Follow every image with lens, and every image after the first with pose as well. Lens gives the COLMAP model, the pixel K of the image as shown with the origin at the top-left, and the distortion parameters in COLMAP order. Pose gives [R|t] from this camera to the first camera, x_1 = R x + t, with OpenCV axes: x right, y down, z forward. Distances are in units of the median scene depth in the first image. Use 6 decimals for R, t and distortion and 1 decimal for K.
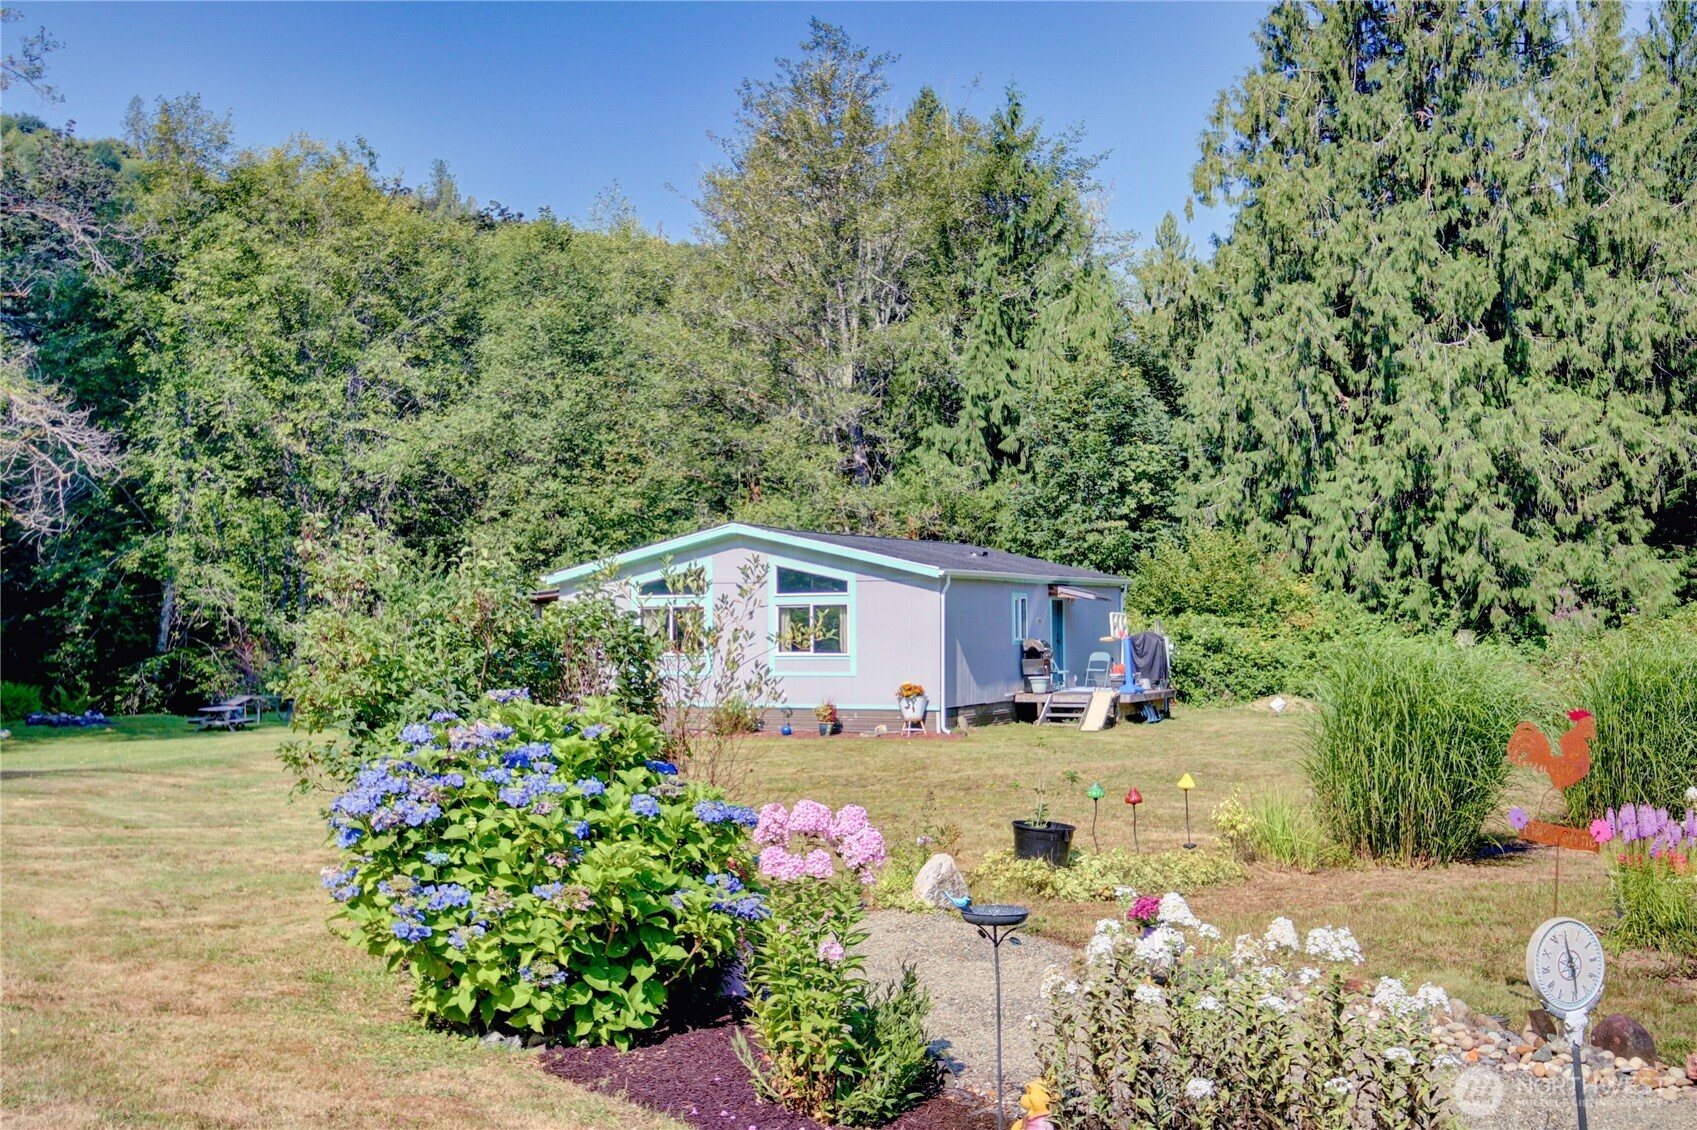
lens RADIAL K [[1890.1, 0, 753.9], [0, 1890.1, 555.1], [0, 0, 1]] dist [0.061982, 0.000000]
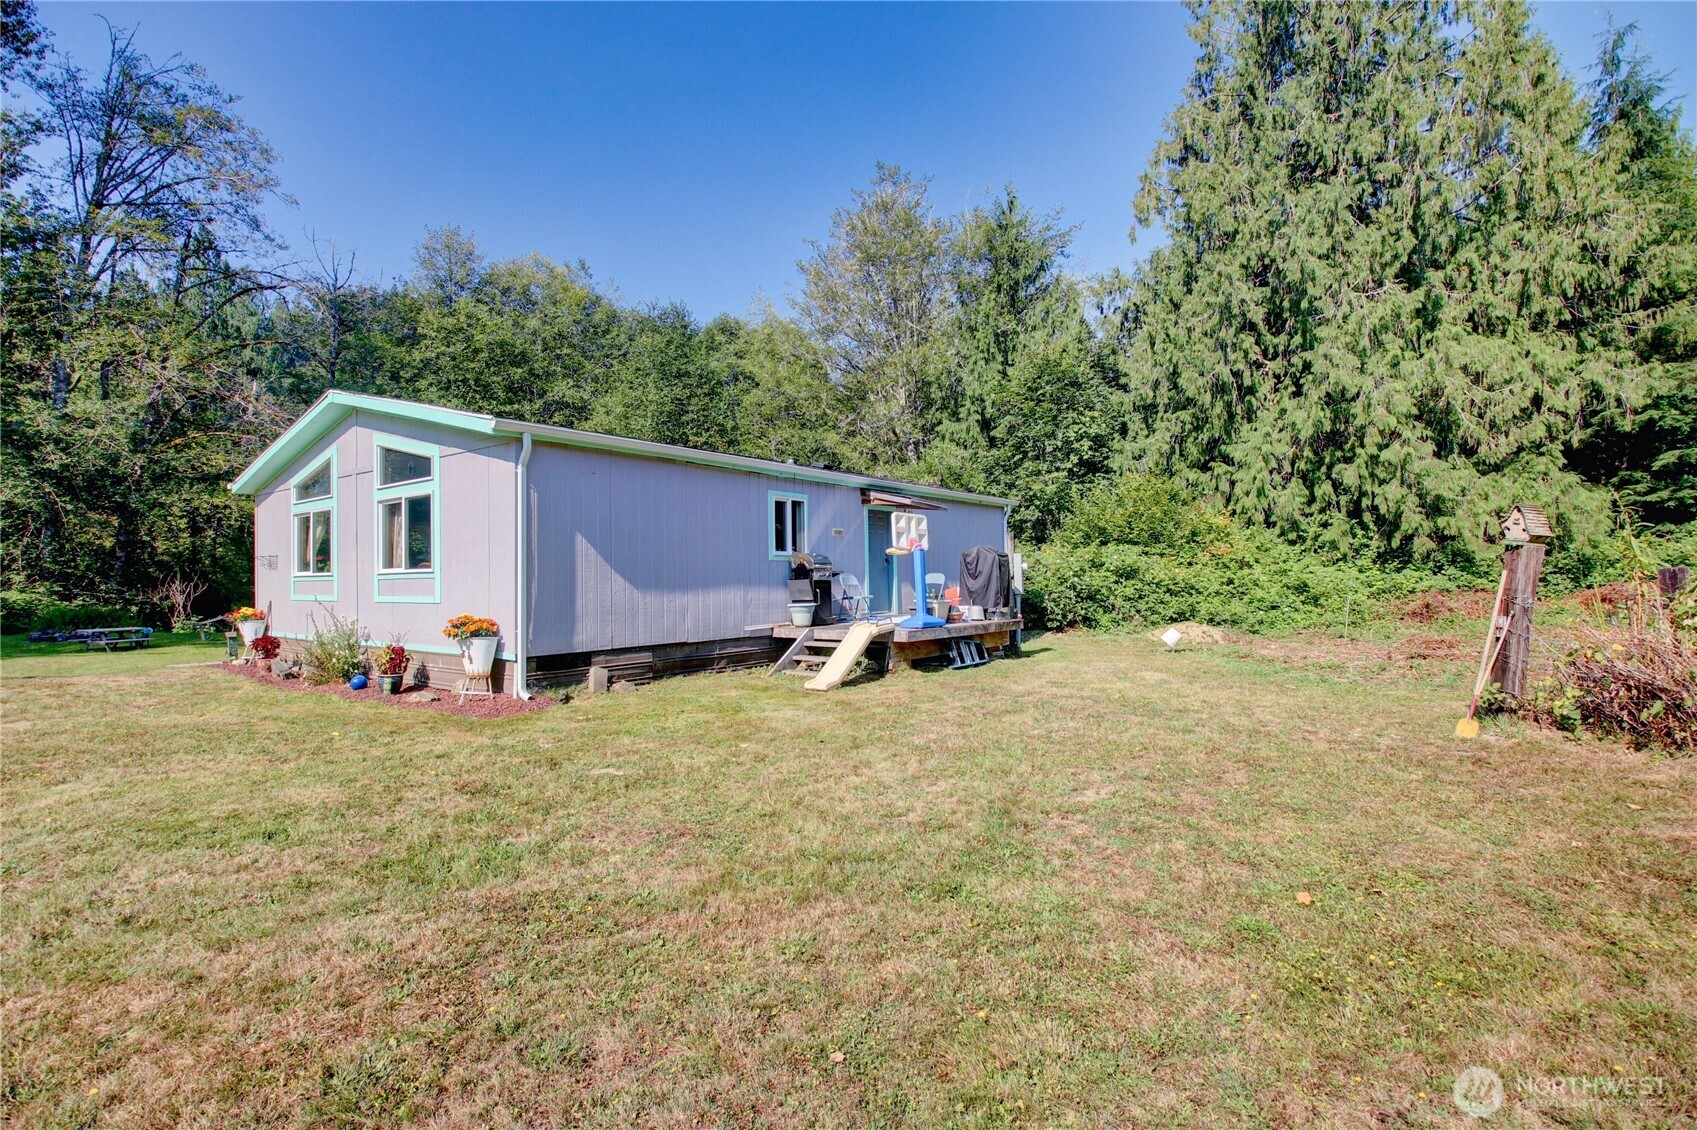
lens RADIAL K [[808.5, 0, 807.0], [0, 808.5, 570.8], [0, 0, 1]] dist [-0.013921, -0.010175]
pose [[0.975272, -0.006645, -0.220909, 0.151378], [0.012402, 0.999618, 0.024683, 0.030032], [0.220661, -0.026812, 0.974982, 0.475888]]
